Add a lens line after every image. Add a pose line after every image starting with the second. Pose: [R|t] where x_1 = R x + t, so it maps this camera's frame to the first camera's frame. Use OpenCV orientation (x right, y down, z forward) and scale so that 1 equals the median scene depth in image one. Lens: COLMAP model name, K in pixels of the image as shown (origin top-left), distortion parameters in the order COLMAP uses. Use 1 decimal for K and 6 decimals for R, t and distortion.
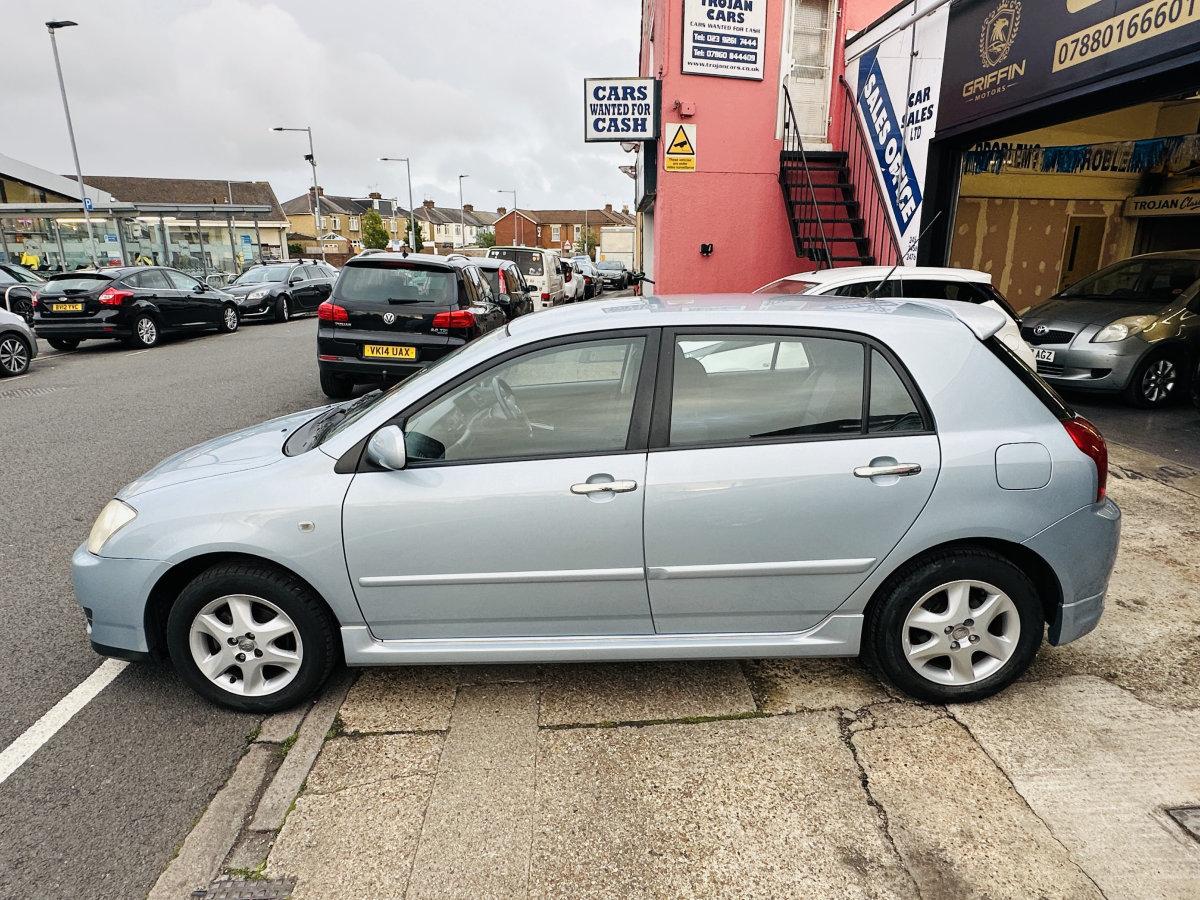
lens RADIAL K [[728.4, 0, 592.1], [0, 728.4, 453.4], [0, 0, 1]] dist [-0.010467, 0.007430]
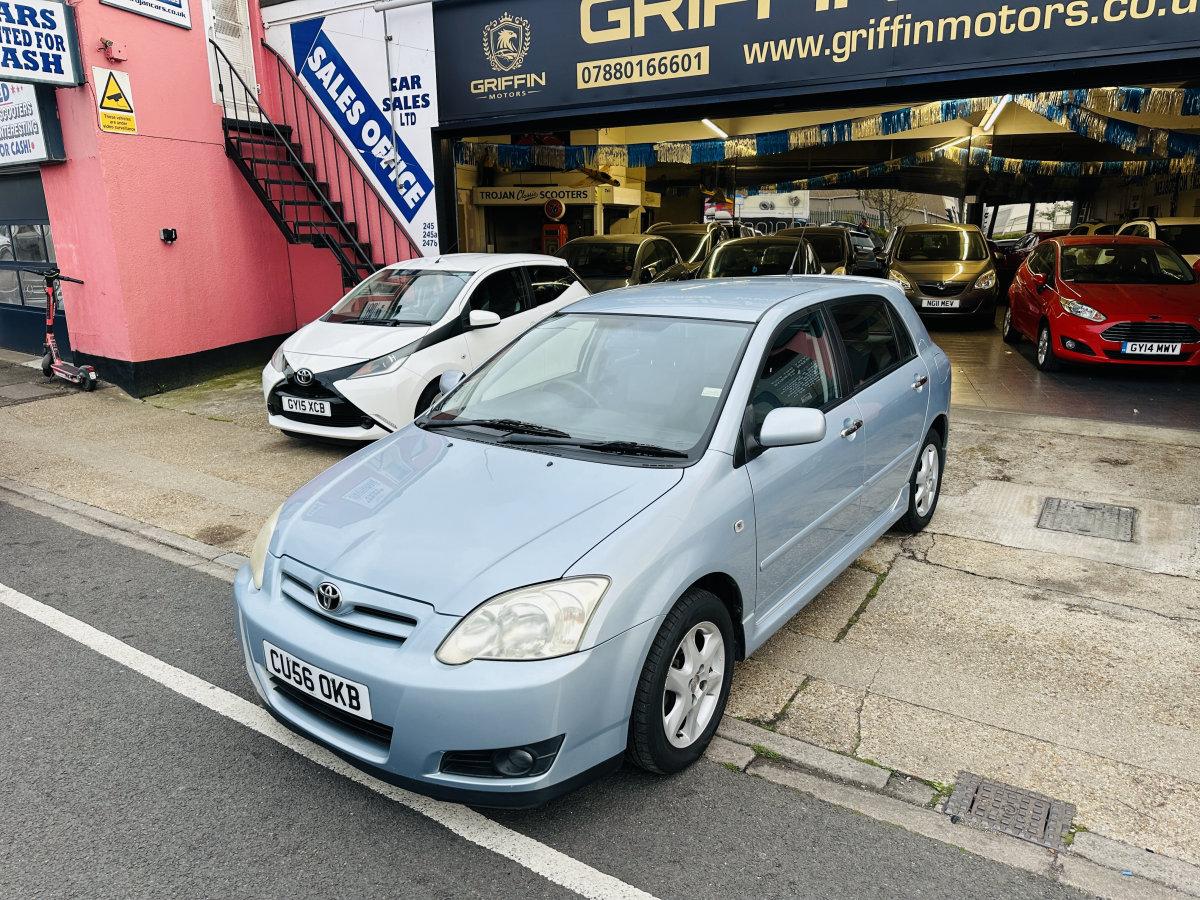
lens RADIAL K [[848.4, 0, 603.2], [0, 848.4, 452.4], [0, 0, 1]] dist [0.028138, -0.032116]
pose [[0.575102, -0.209203, 0.790880, -0.532527], [0.224435, 0.970004, 0.093383, -0.055810], [-0.786693, 0.123796, 0.604804, 0.168796]]
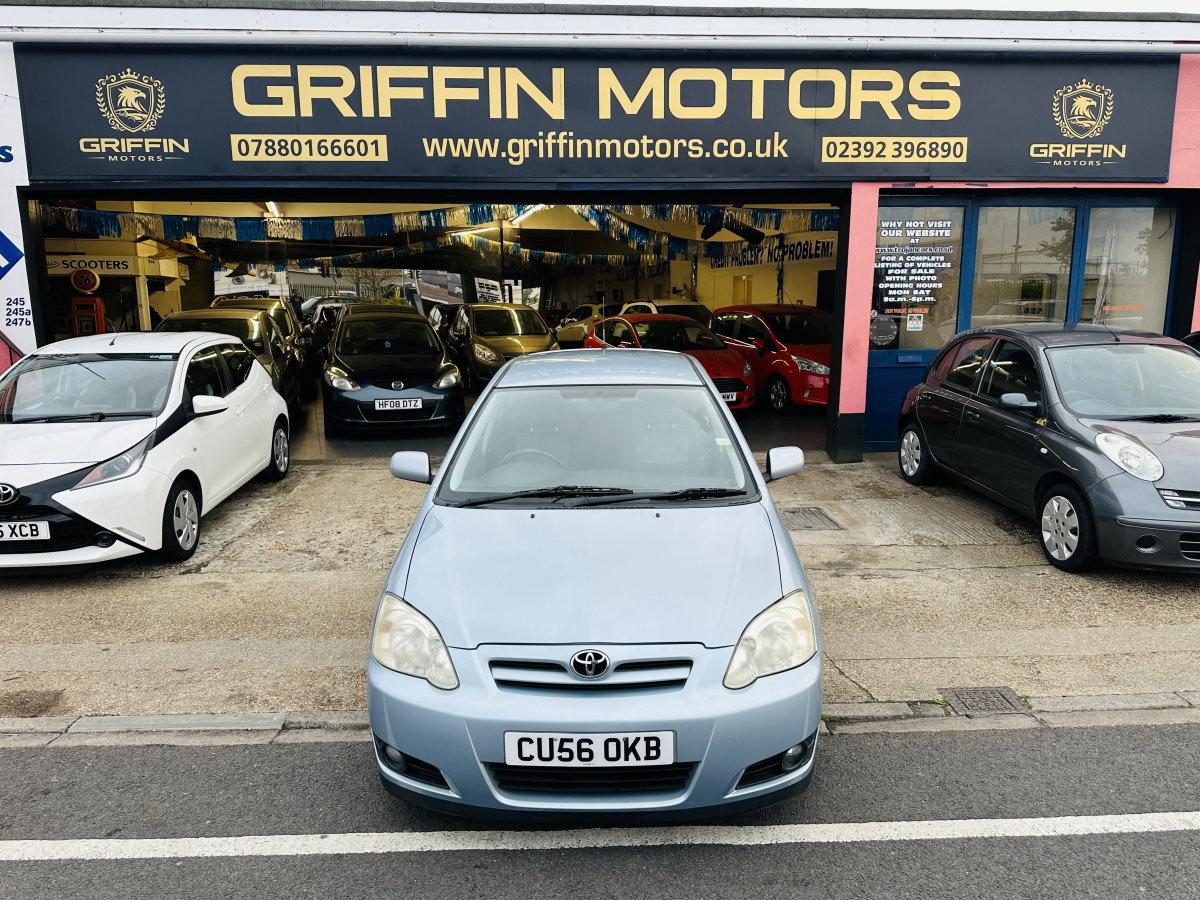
lens RADIAL K [[848.4, 0, 601.1], [0, 848.4, 451.9], [0, 0, 1]] dist [0.028138, -0.032116]
pose [[-0.003045, -0.171816, 0.985124, -0.688151], [0.271502, 0.947983, 0.166178, -0.143781], [-0.962433, 0.267969, 0.043761, 0.463370]]
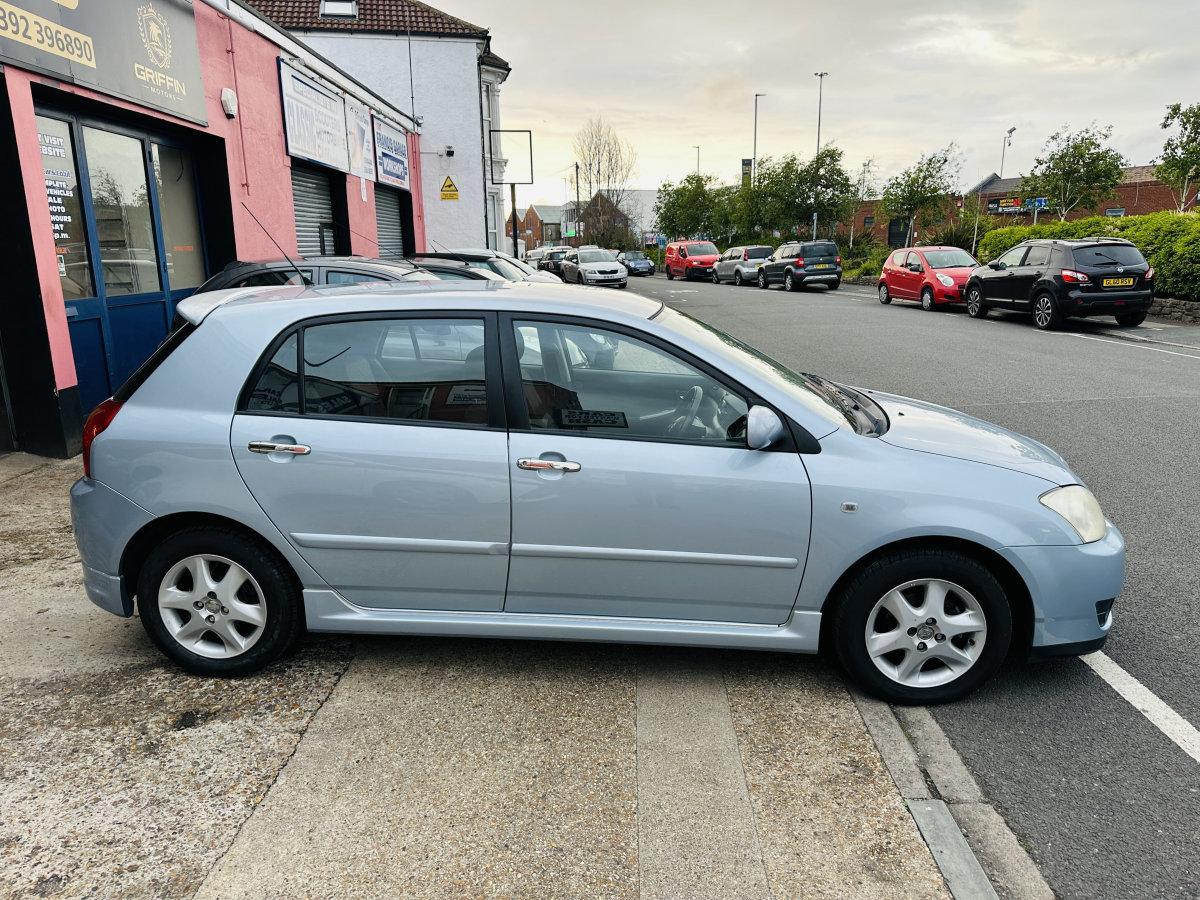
lens RADIAL K [[848.4, 0, 602.9], [0, 848.4, 443.9], [0, 0, 1]] dist [0.028138, -0.032116]
pose [[-0.998812, 0.009485, 0.047798, -0.037770], [0.031145, 0.878651, 0.476447, -0.269334], [-0.037479, 0.477370, -0.877903, 1.003434]]
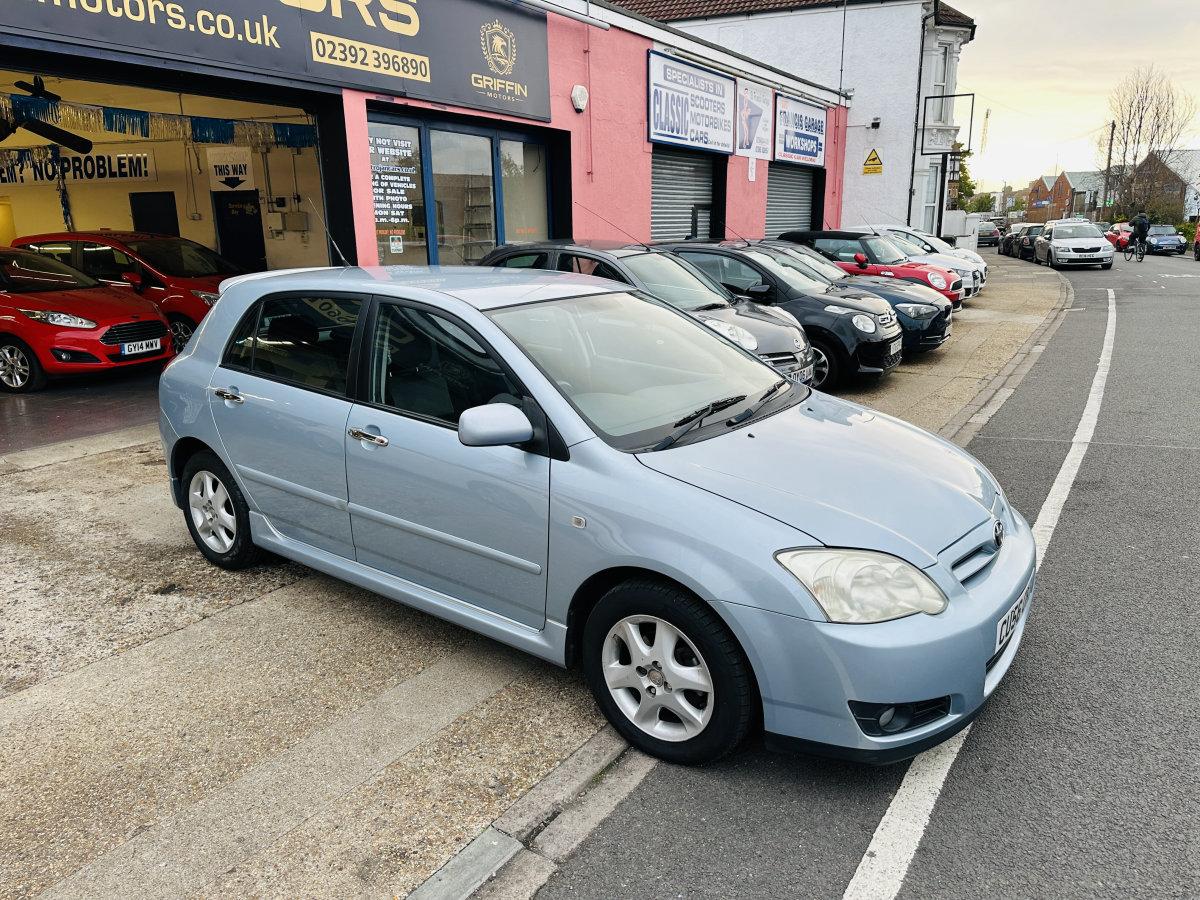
lens RADIAL K [[848.4, 0, 608.0], [0, 848.4, 446.5], [0, 0, 1]] dist [0.028138, -0.032116]
pose [[-0.818403, -0.125803, 0.560705, -0.382182], [0.170657, 0.878512, 0.446199, -0.240349], [-0.548719, 0.460859, -0.697507, 0.889940]]
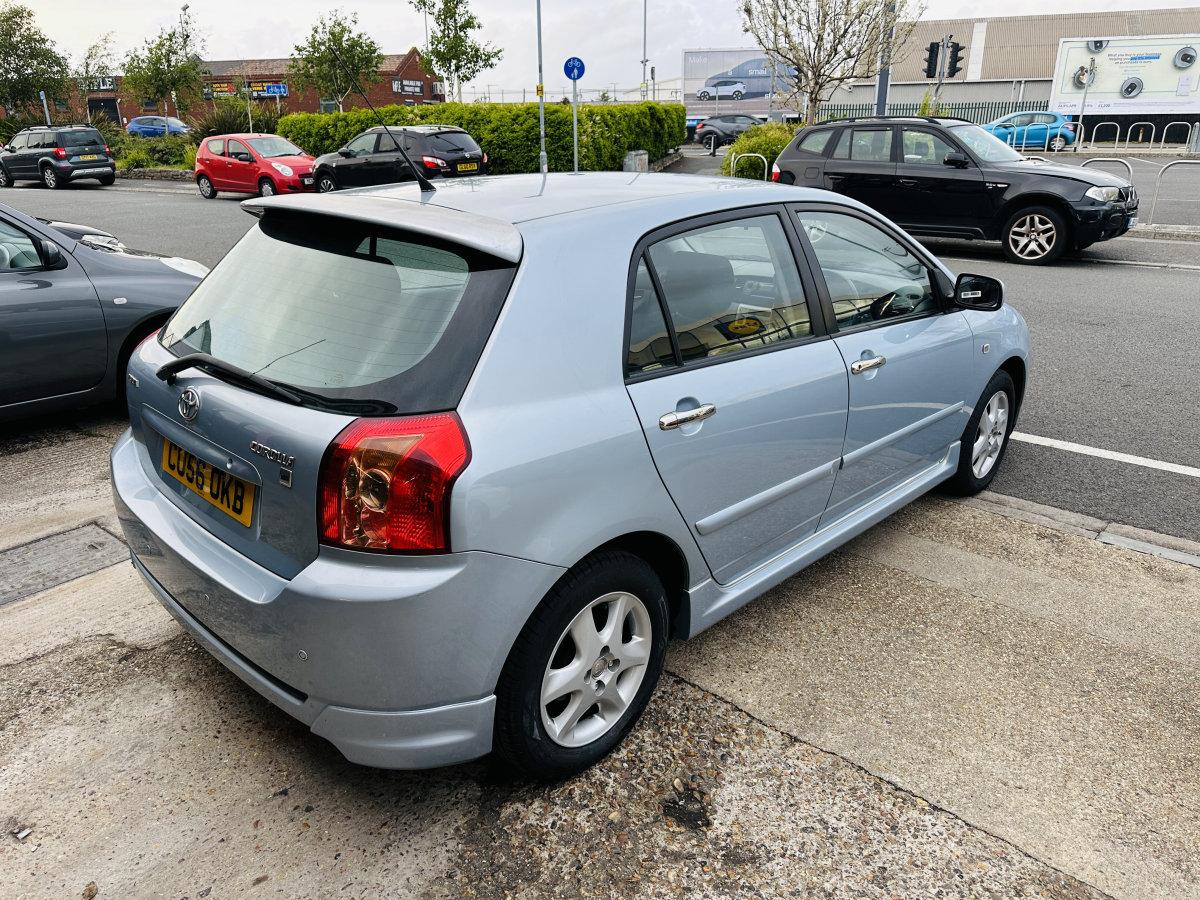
lens RADIAL K [[848.4, 0, 598.0], [0, 848.4, 446.1], [0, 0, 1]] dist [0.028138, -0.032116]
pose [[-0.675581, 0.273096, -0.684842, 0.410621], [-0.182696, 0.837892, 0.514353, -0.208960], [0.714291, 0.472605, -0.516171, 0.761781]]
